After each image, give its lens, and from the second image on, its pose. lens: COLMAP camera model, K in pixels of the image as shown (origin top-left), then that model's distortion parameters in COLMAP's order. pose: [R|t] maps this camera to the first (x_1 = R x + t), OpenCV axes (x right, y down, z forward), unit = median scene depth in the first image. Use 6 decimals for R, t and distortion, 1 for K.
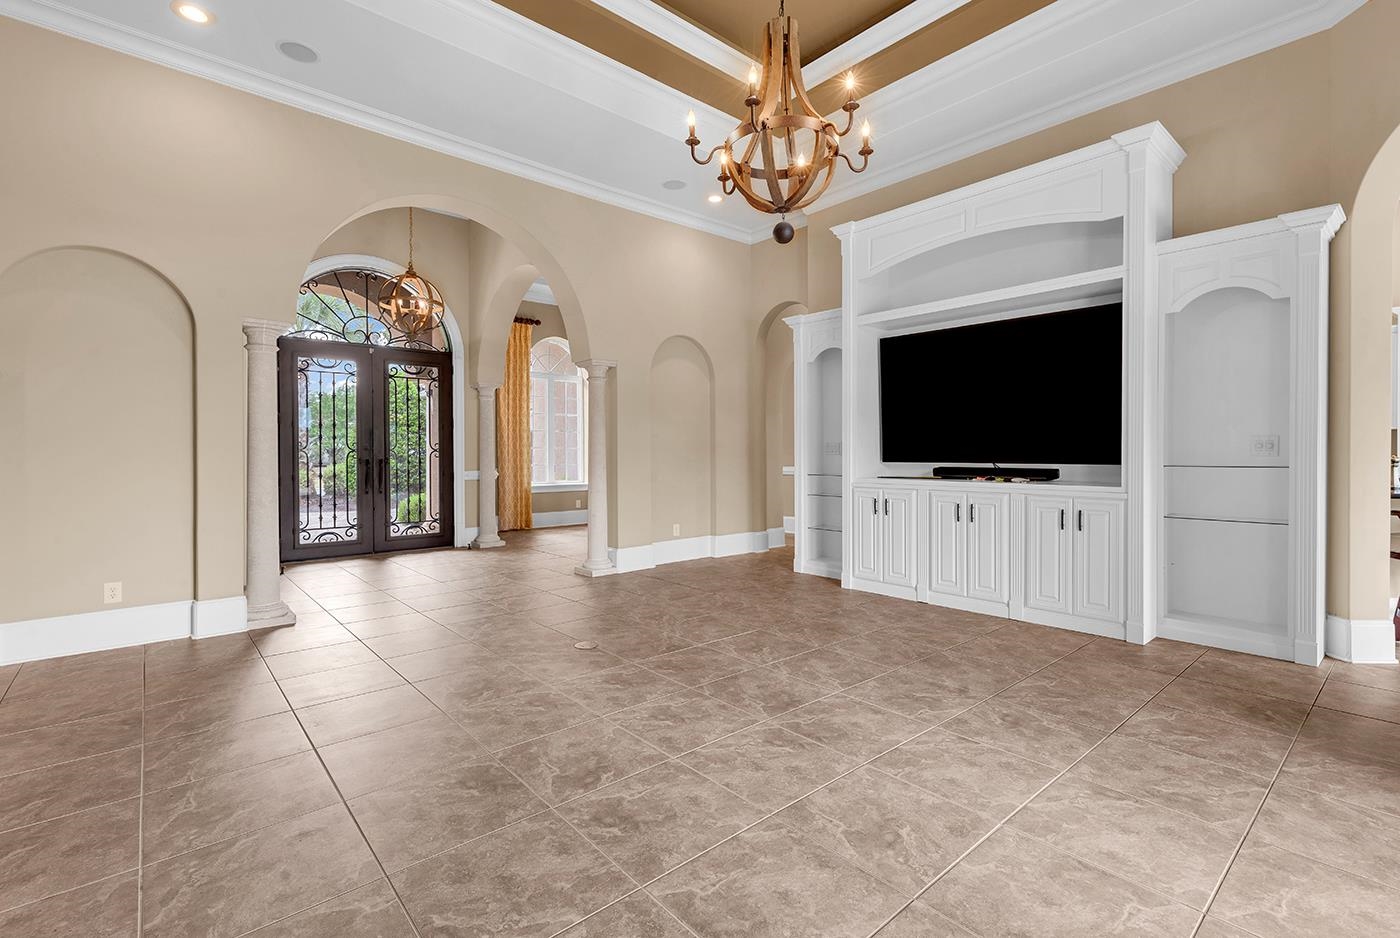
lens RADIAL K [[643.2, 0, 708.5], [0, 643.2, 458.3], [0, 0, 1]] dist [0.004848, -0.000144]
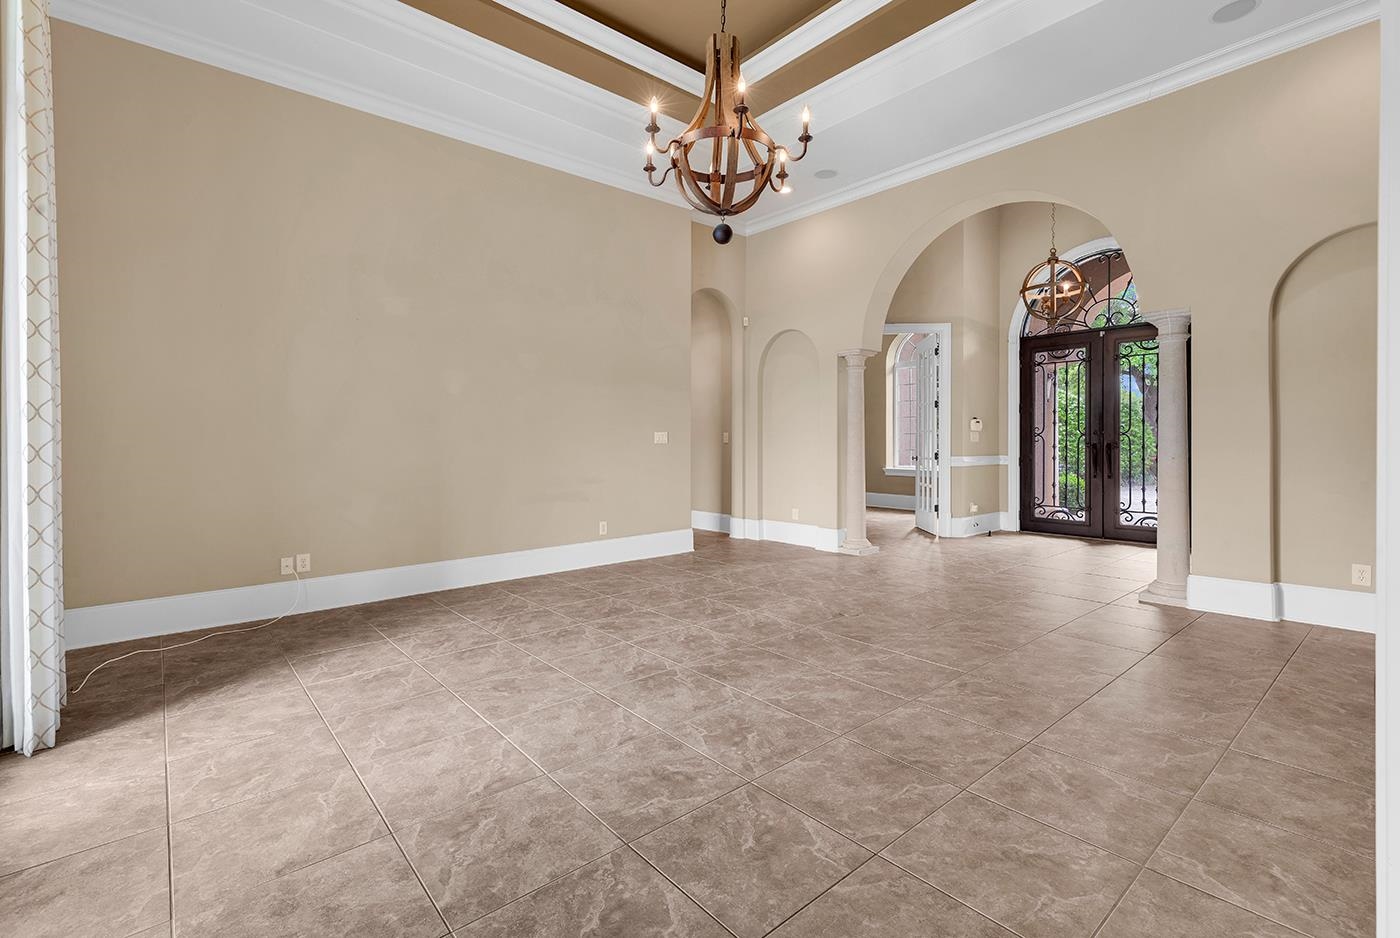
lens RADIAL K [[643.2, 0, 700.1], [0, 643.2, 453.8], [0, 0, 1]] dist [0.004848, -0.000144]
pose [[-0.019147, 0.027537, -0.999437, 1.218859], [-0.003769, 0.999612, 0.027614, -0.018488], [0.999810, 0.004296, -0.019036, 1.011252]]
